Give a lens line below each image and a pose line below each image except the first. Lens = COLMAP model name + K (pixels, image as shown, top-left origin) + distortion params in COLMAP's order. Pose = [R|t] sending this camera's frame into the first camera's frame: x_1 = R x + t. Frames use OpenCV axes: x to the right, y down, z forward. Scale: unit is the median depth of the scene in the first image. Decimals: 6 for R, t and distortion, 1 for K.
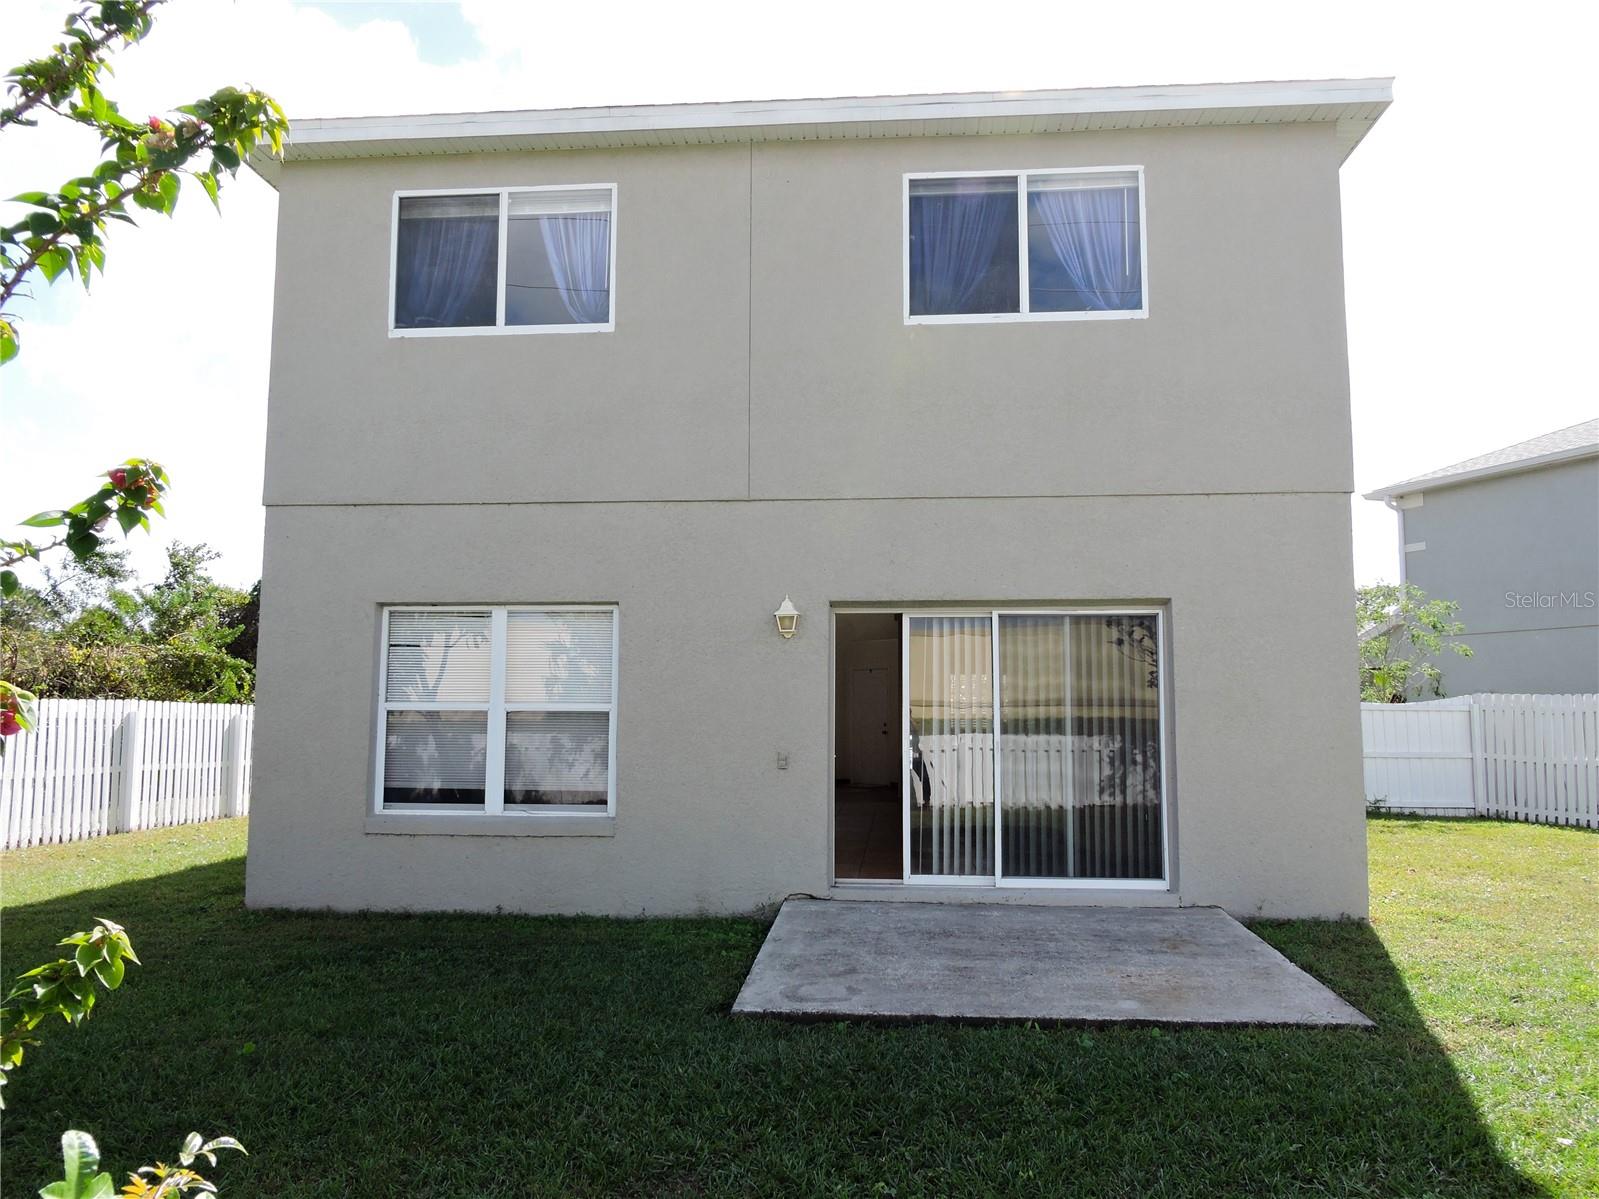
lens RADIAL K [[1188.1, 0, 799.5], [0, 1188.1, 599.5], [0, 0, 1]] dist [0.001947, 0.002608]
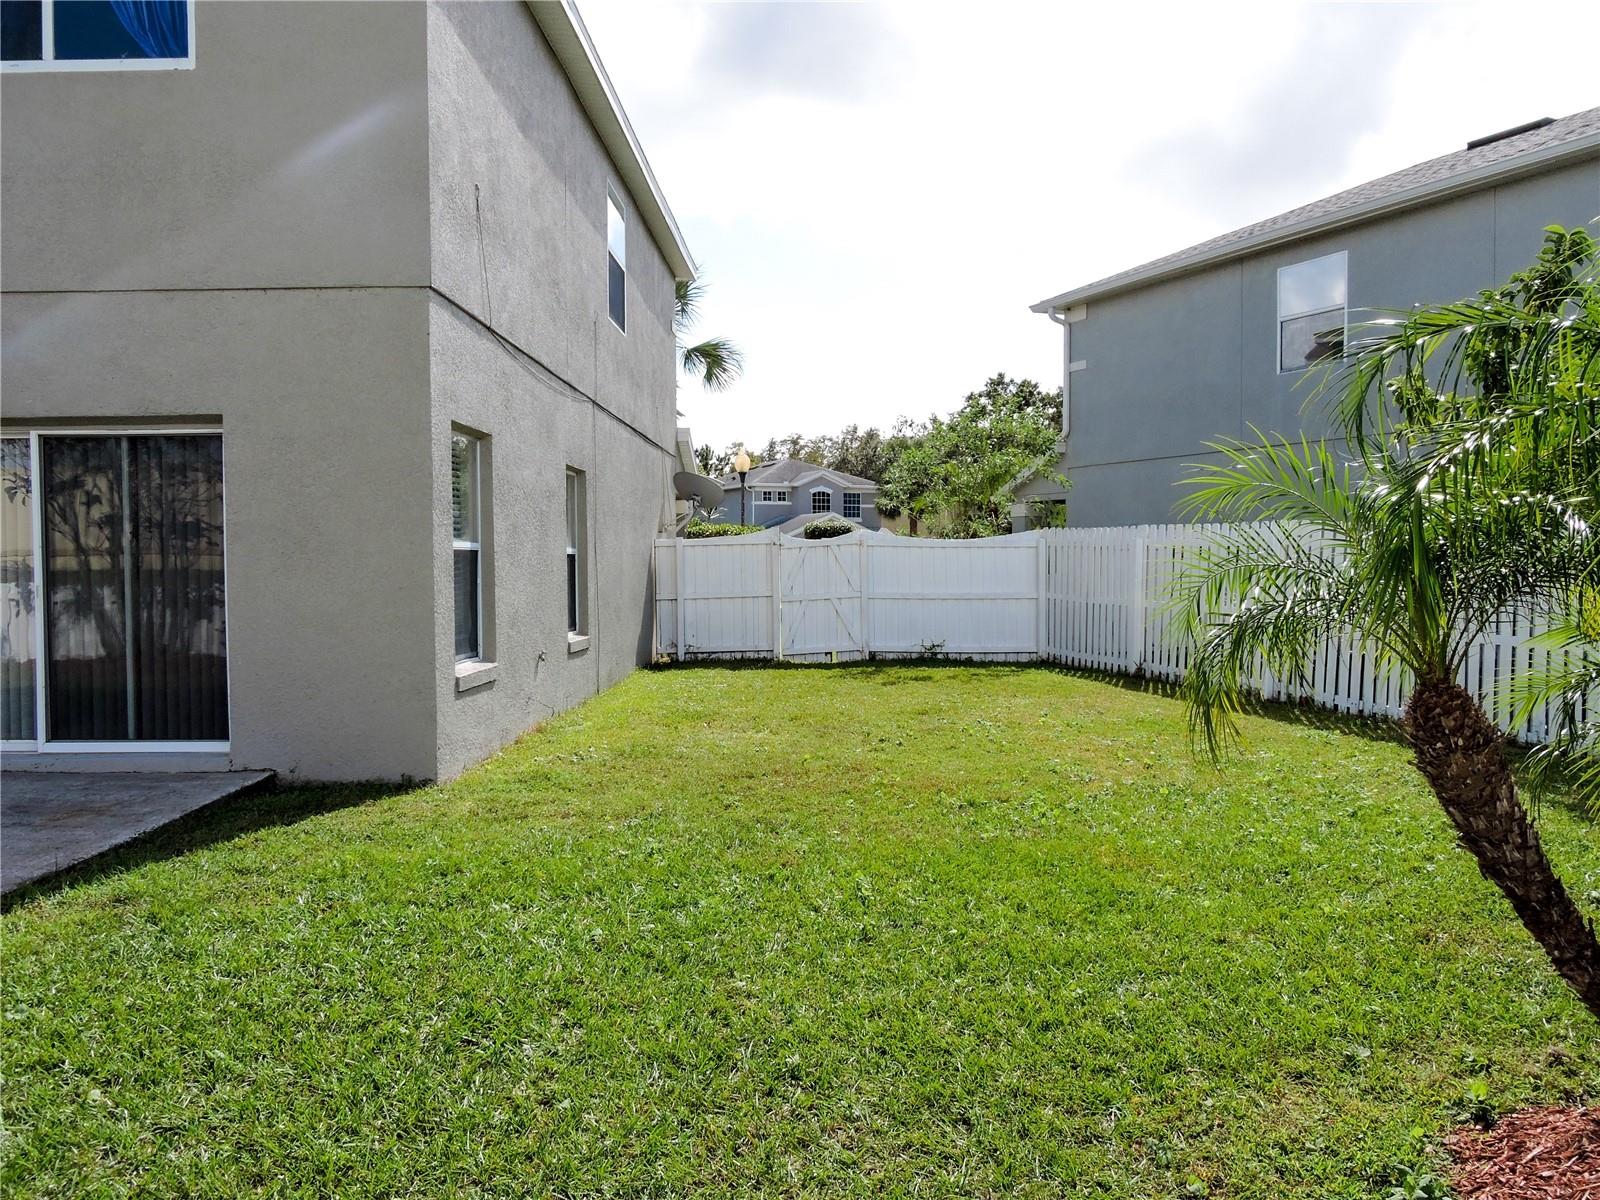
lens RADIAL K [[1304.9, 0, 800.0], [0, 1304.9, 600.0], [0, 0, 1]] dist [0.004148, 0.005170]
pose [[0.998384, -0.012177, 0.055505, 0.652061], [0.005034, 0.991882, 0.127059, 0.013200], [-0.056602, -0.126574, 0.990341, 0.039941]]
